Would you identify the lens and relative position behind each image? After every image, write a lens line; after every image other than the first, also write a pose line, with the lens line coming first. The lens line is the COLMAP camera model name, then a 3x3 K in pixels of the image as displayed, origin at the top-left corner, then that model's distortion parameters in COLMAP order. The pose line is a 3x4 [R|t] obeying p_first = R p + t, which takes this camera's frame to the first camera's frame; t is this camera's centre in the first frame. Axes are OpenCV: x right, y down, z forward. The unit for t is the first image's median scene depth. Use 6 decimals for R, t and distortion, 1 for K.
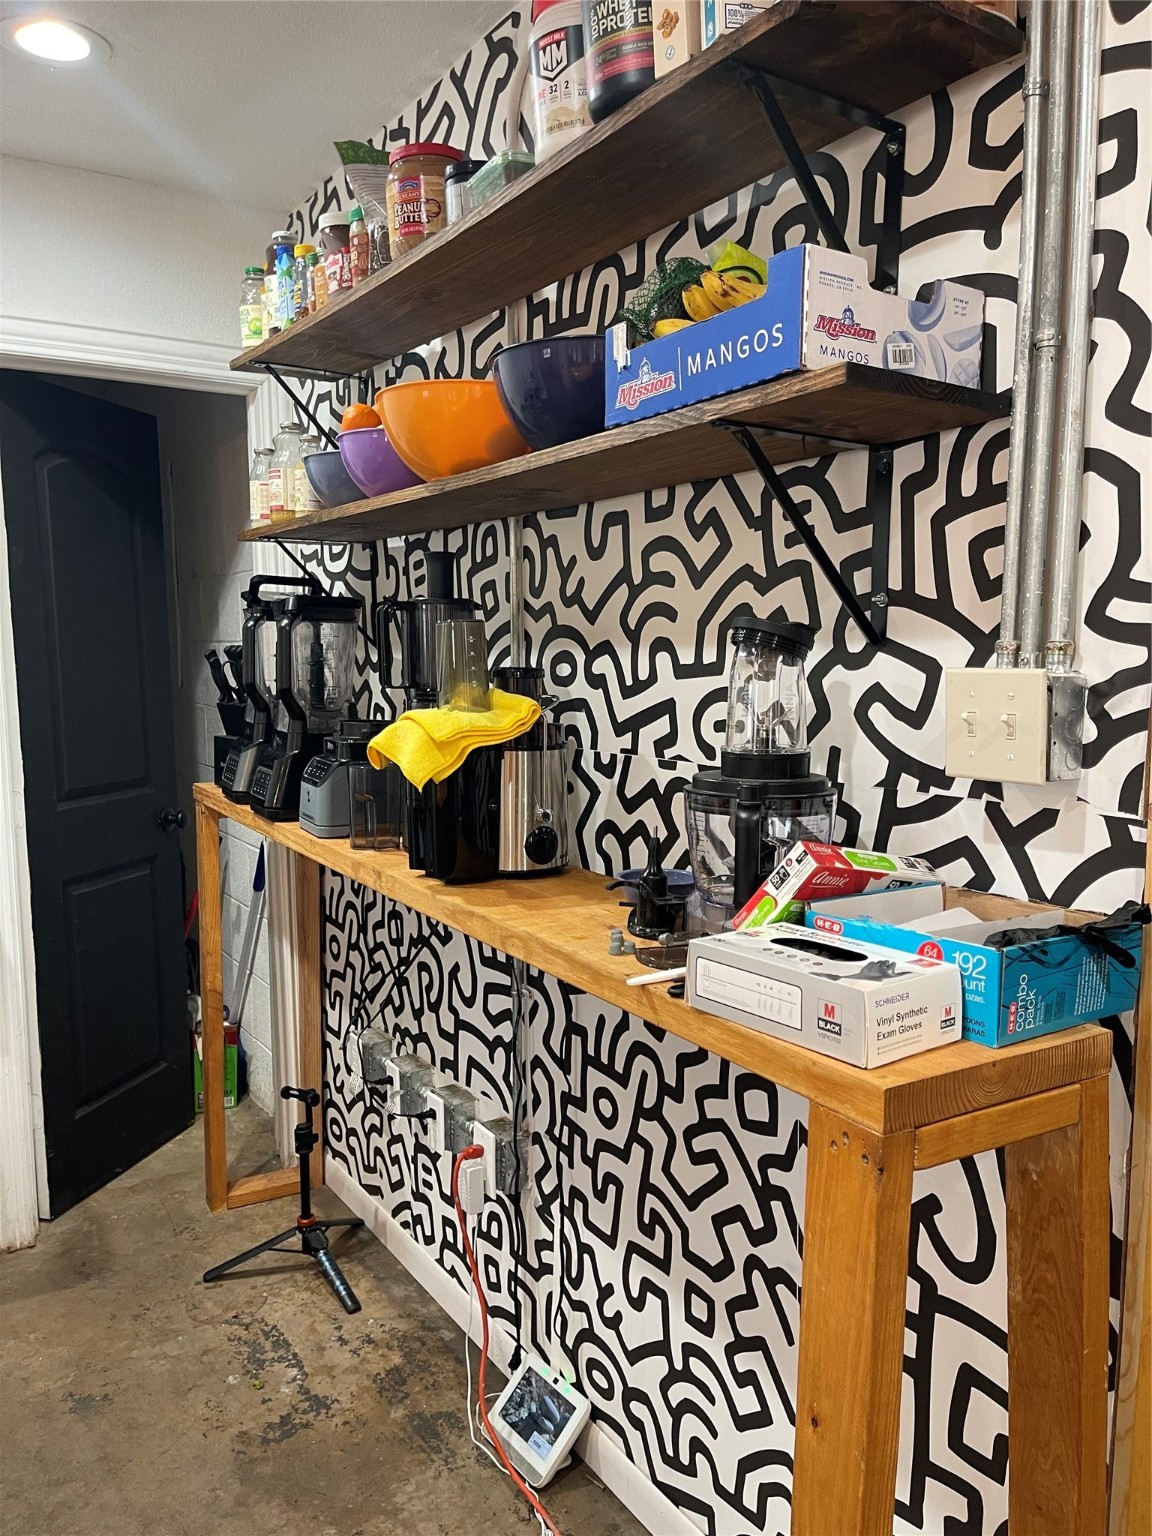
lens RADIAL K [[1167.9, 0, 577.5], [0, 1167.9, 778.2], [0, 0, 1]] dist [0.093279, -0.127708]
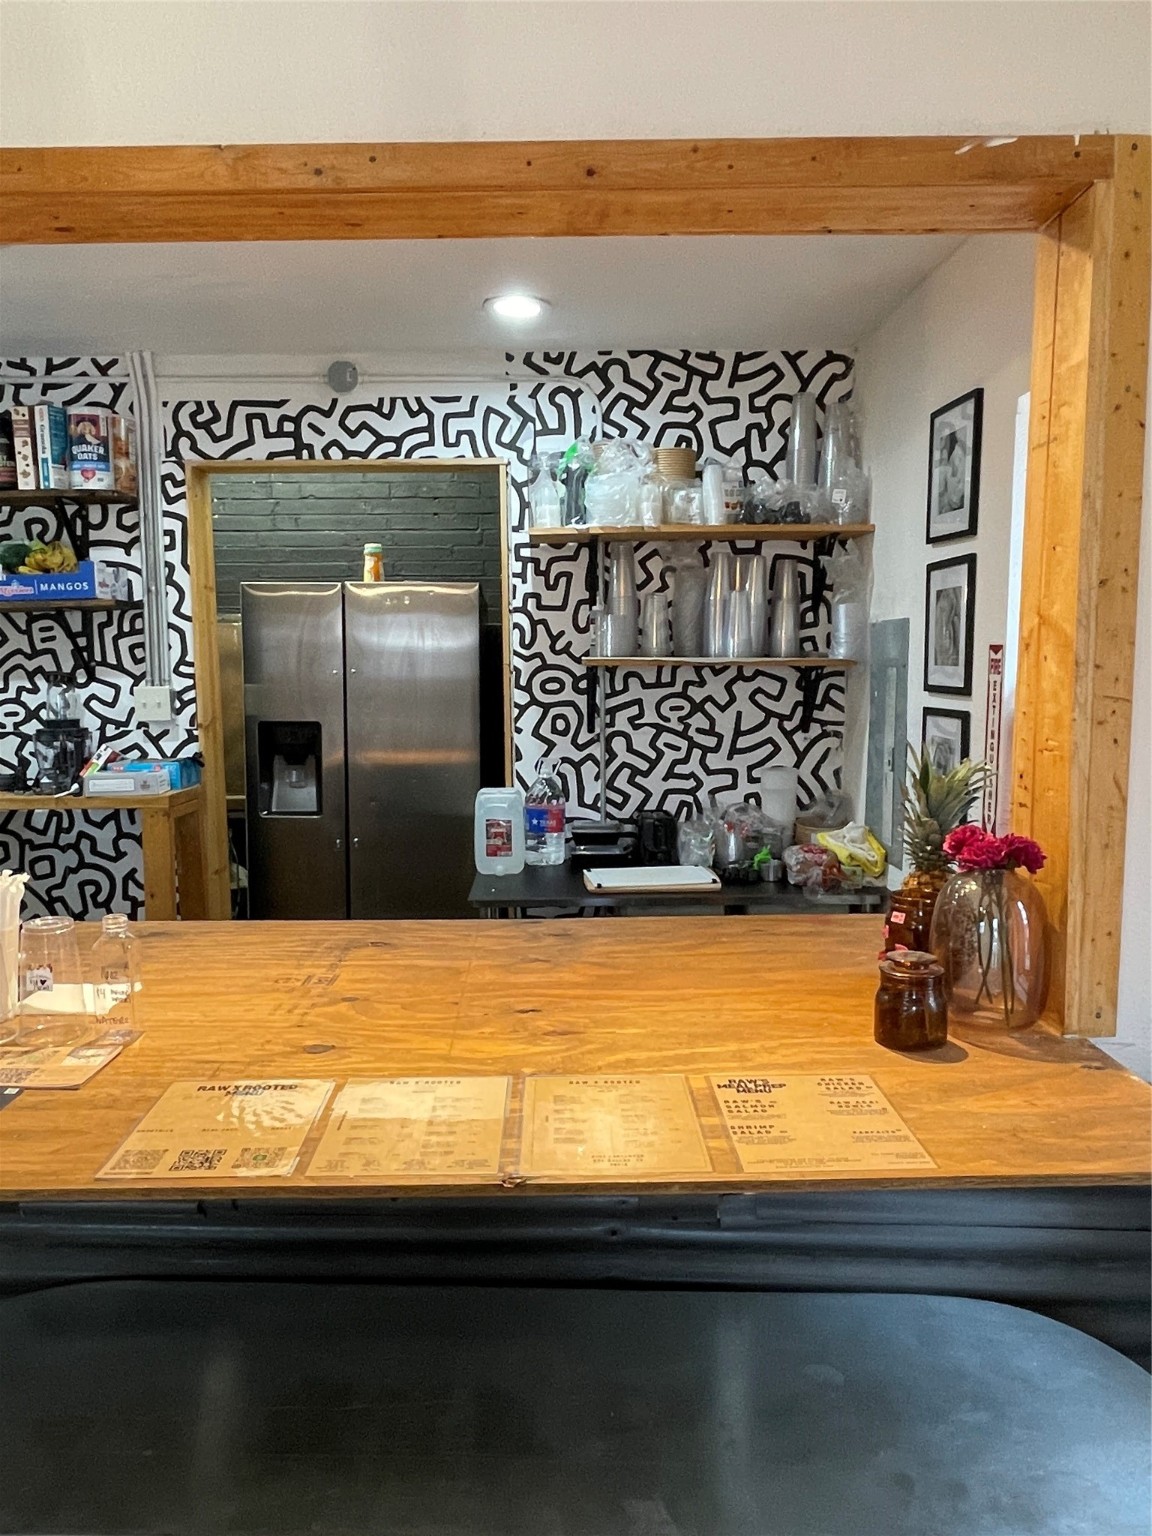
lens RADIAL K [[1151.2, 0, 576.0], [0, 1151.2, 768.0], [0, 0, 1]] dist [0.051505, -0.118685]
pose [[0.532787, -0.089026, 0.841553, -1.574560], [0.106960, 0.993560, 0.037390, 0.124261], [-0.839462, 0.070092, 0.538879, -1.545532]]
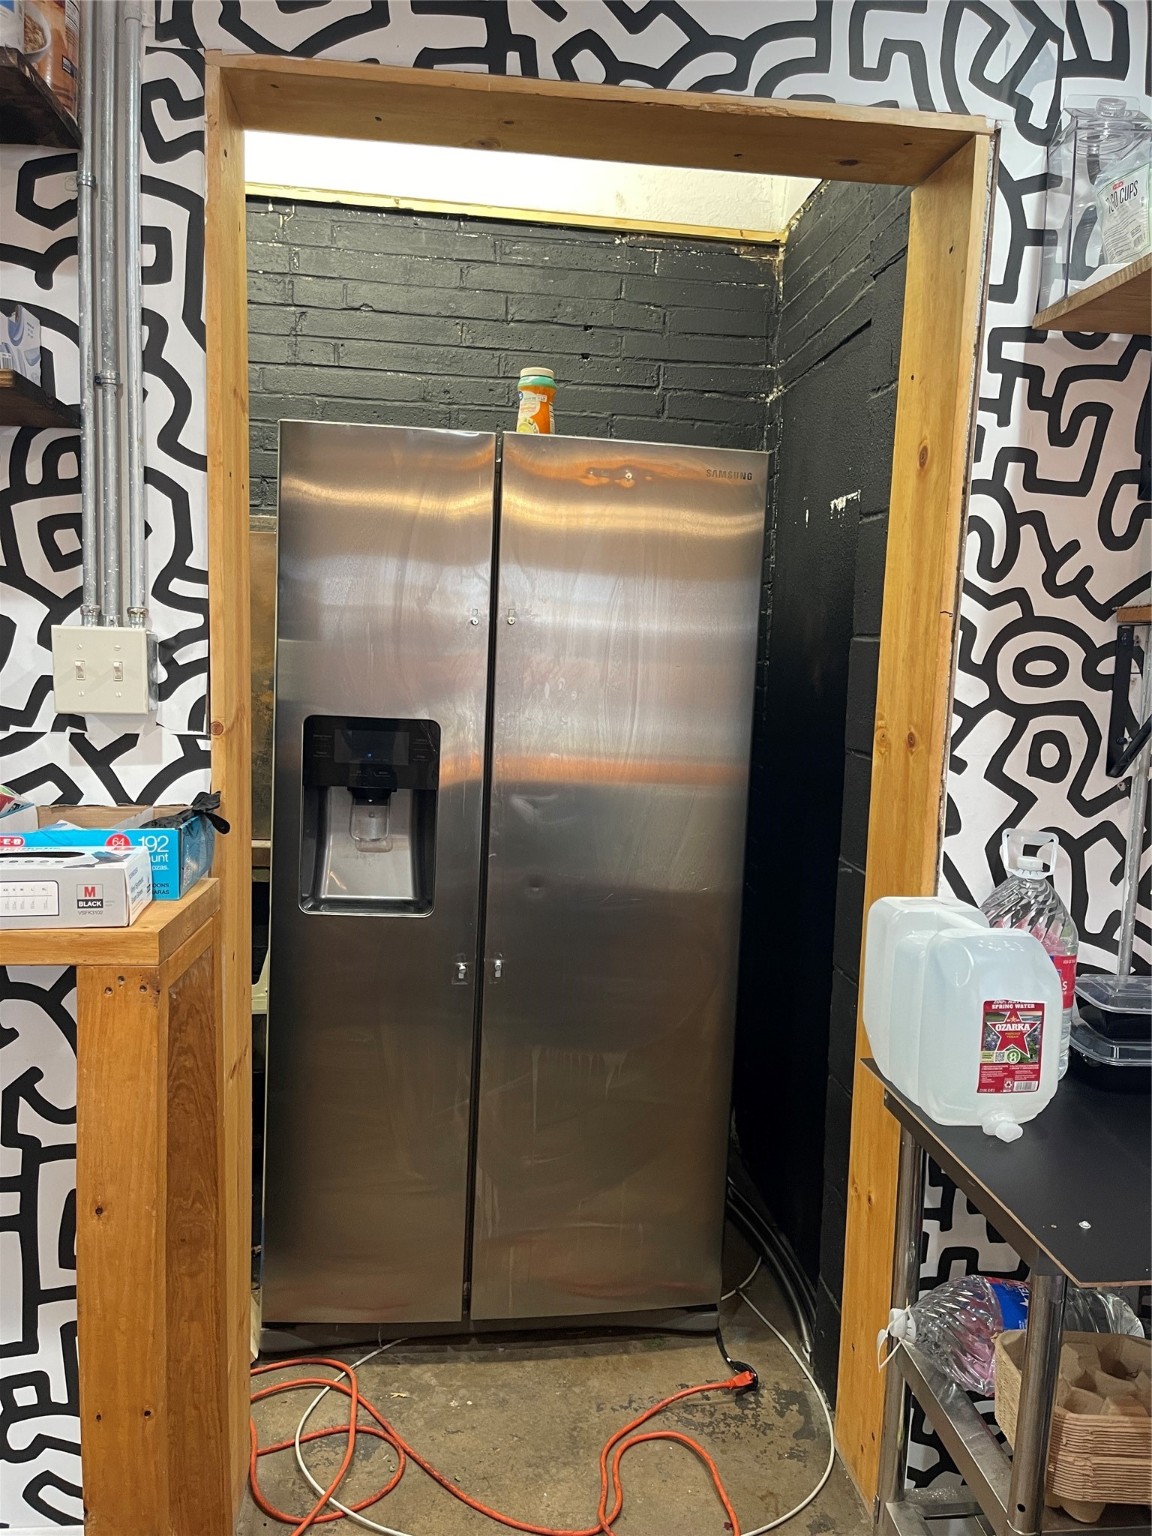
lens RADIAL K [[1160.7, 0, 590.2], [0, 1160.7, 776.1], [0, 0, 1]] dist [0.069143, -0.102288]
pose [[0.440668, -0.089567, 0.893191, -0.511697], [0.067776, 0.995489, 0.066387, 0.019333], [-0.895108, 0.031282, 0.444751, -0.042356]]
